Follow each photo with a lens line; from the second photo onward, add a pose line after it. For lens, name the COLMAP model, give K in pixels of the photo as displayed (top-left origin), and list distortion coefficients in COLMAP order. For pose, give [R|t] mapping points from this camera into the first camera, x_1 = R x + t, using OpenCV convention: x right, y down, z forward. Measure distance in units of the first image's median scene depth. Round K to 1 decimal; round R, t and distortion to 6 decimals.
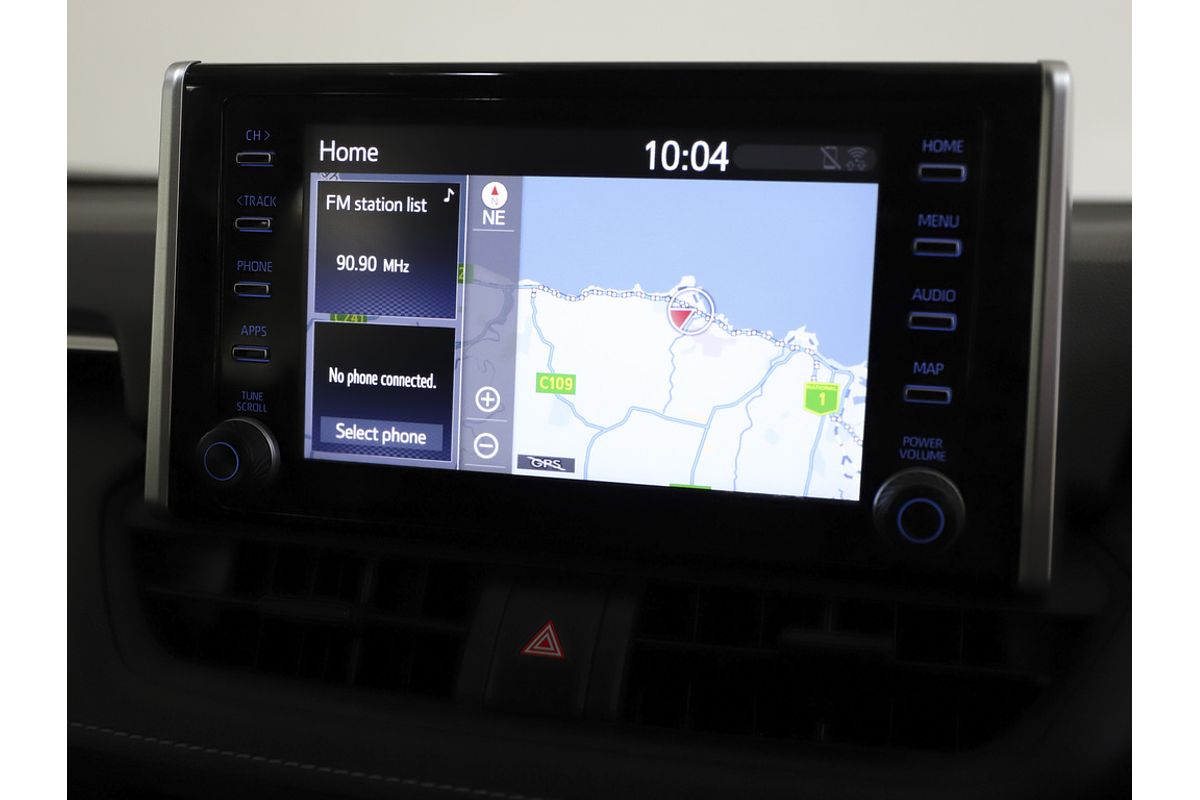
lens RADIAL K [[1211.9, 0, 596.7], [0, 1211.9, 403.2], [0, 0, 1]] dist [-0.016040, 0.000000]
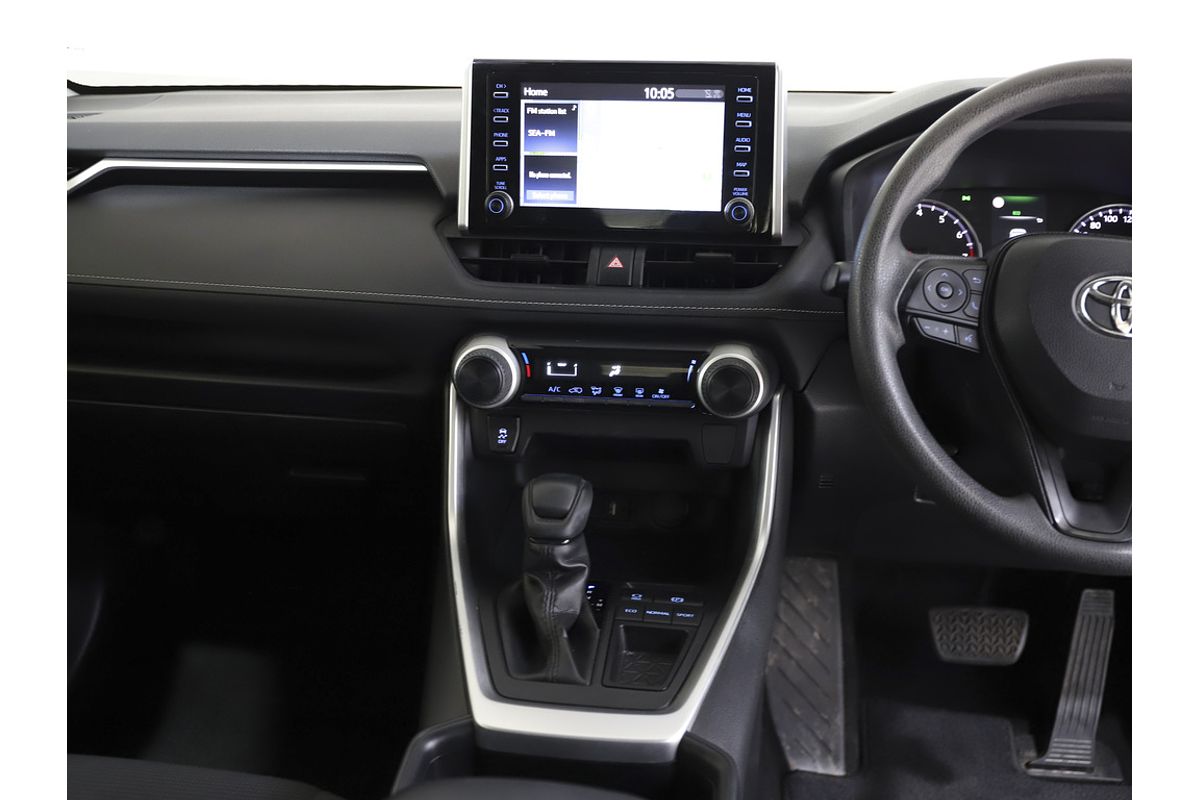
lens RADIAL K [[1211.9, 0, 600.6], [0, 1211.9, 395.0], [0, 0, 1]] dist [-0.016040, 0.000000]
pose [[0.994138, -0.043331, 0.099056, -0.368252], [0.032069, 0.993124, 0.112585, 0.175317], [-0.103254, -0.108749, 0.988692, -1.851863]]
